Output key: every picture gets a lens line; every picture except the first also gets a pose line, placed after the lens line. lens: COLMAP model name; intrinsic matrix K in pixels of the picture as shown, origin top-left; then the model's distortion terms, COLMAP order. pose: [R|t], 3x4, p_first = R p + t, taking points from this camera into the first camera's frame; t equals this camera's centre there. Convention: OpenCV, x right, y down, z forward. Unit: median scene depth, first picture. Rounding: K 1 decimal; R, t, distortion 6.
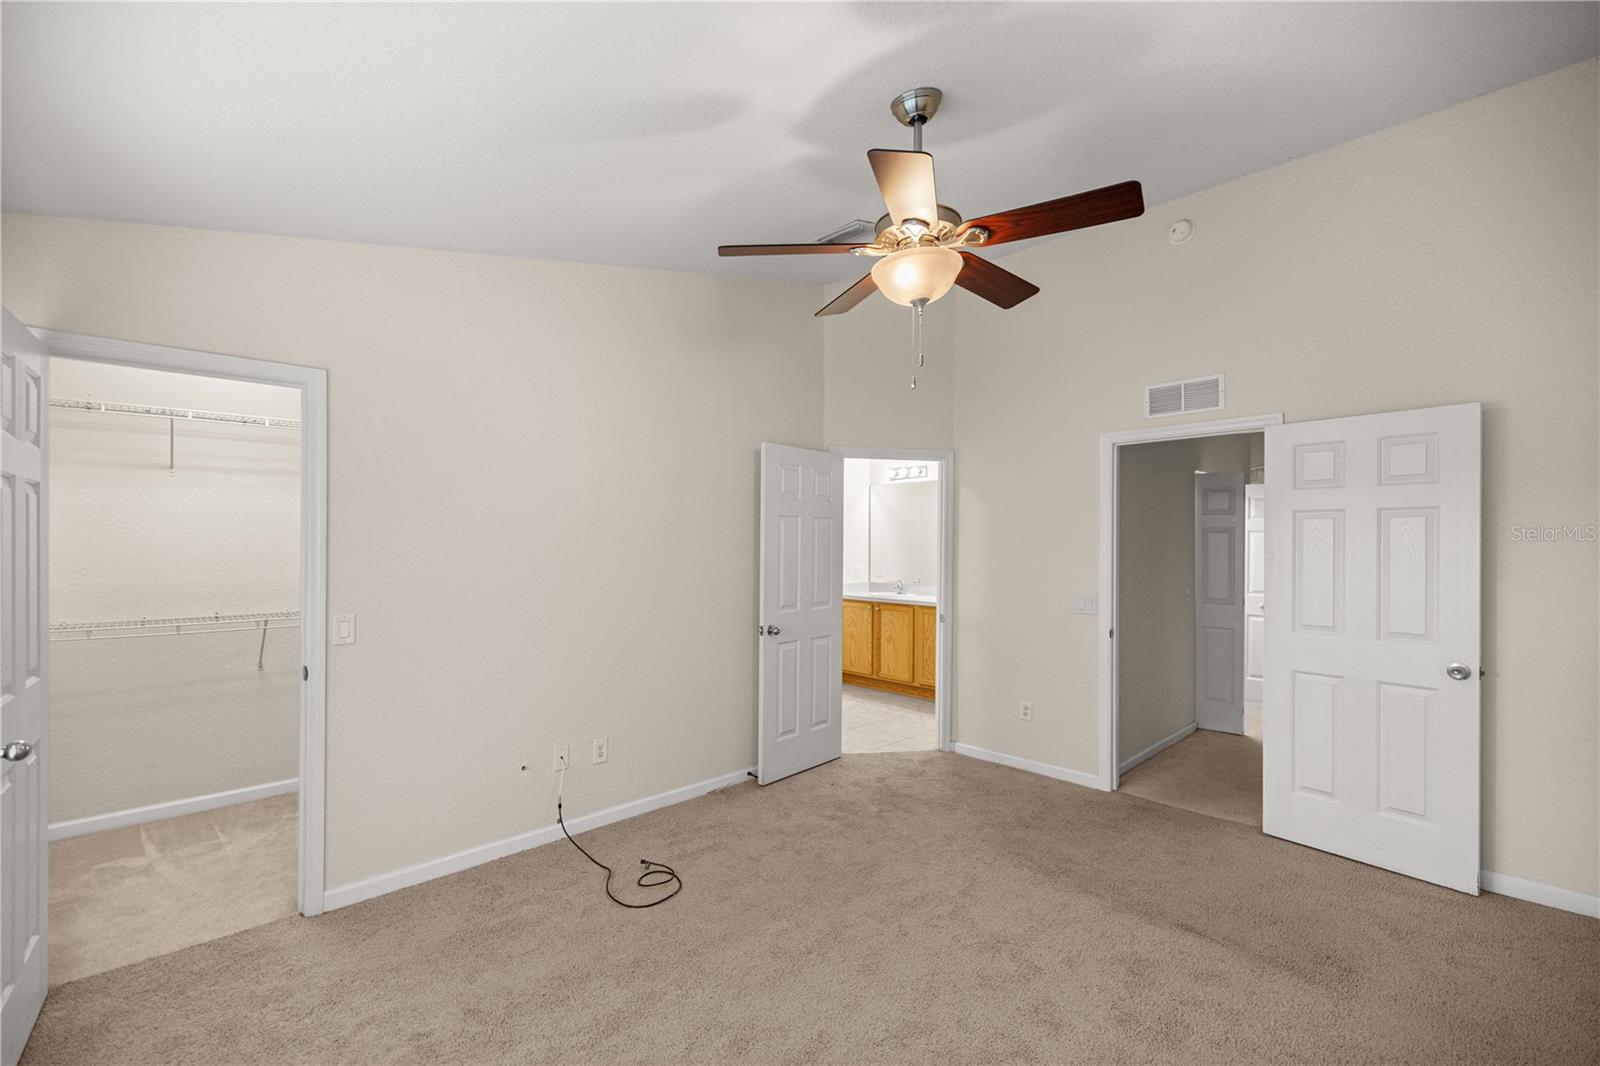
lens RADIAL K [[676.5, 0, 795.7], [0, 676.5, 536.7], [0, 0, 1]] dist [0.001838, -0.000932]
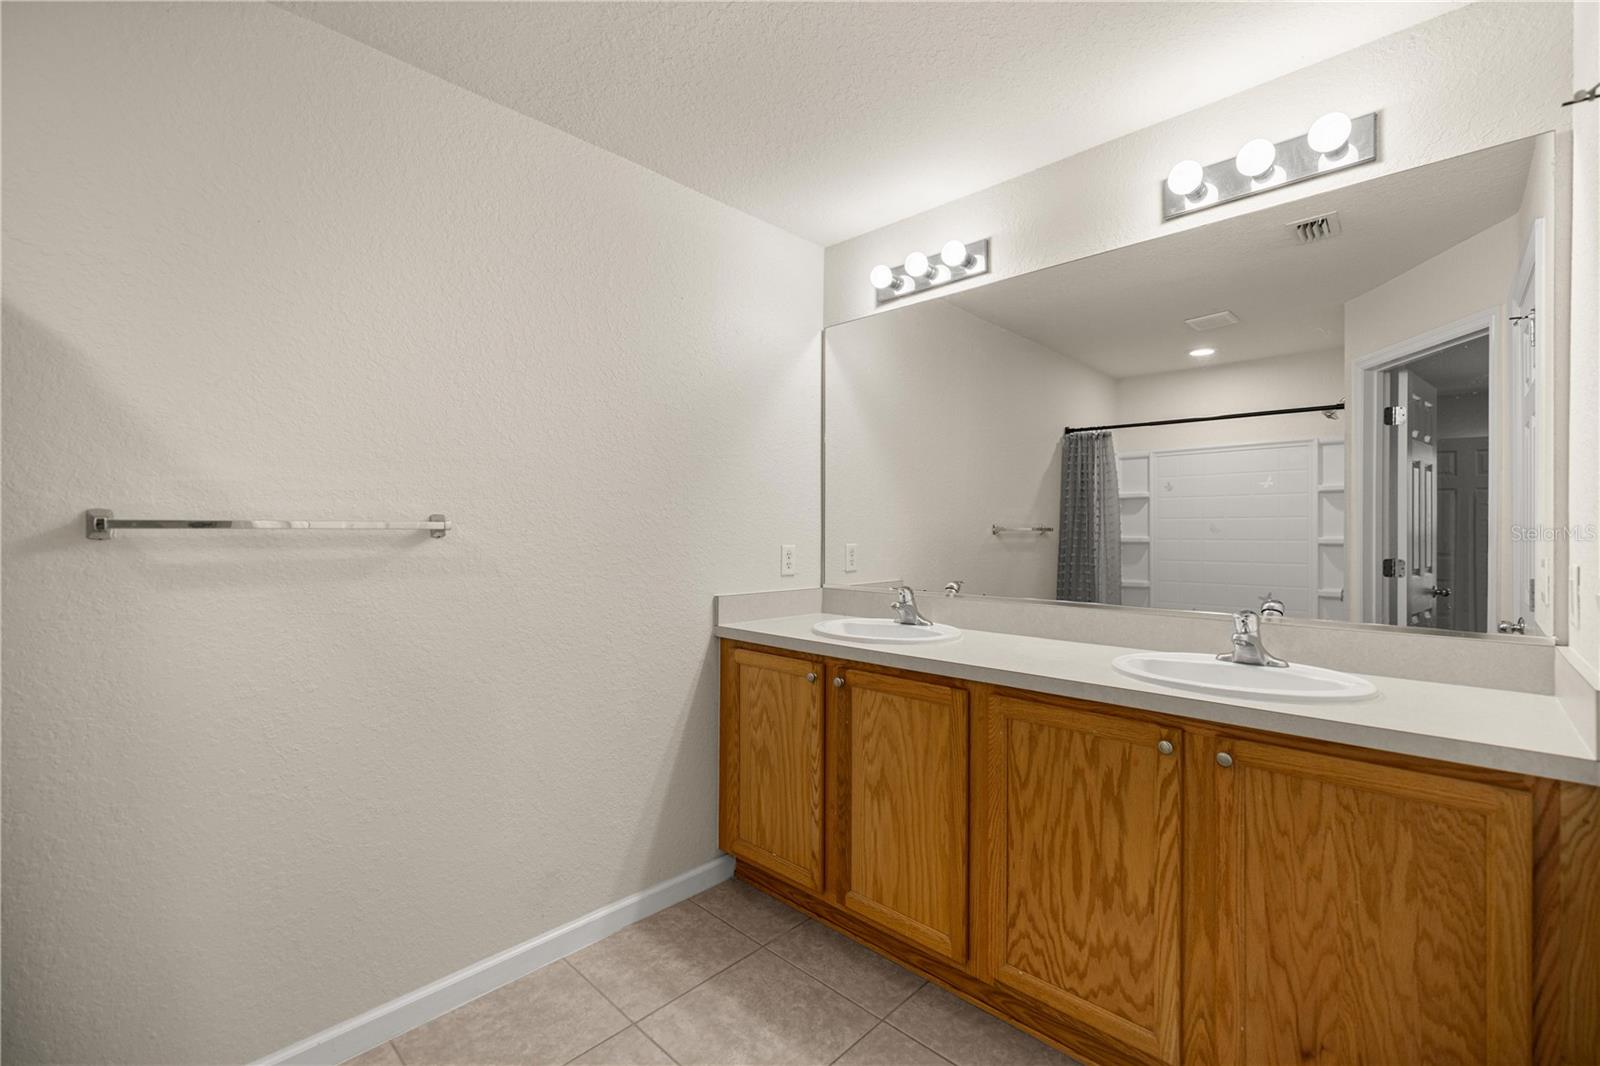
lens RADIAL K [[676.5, 0, 800.6], [0, 676.5, 524.7], [0, 0, 1]] dist [0.001838, -0.000932]
pose [[0.999290, -0.003050, 0.037555, 0.092784], [0.002828, 0.999978, 0.005973, 0.034307], [-0.037573, -0.005863, 0.999277, 0.701544]]
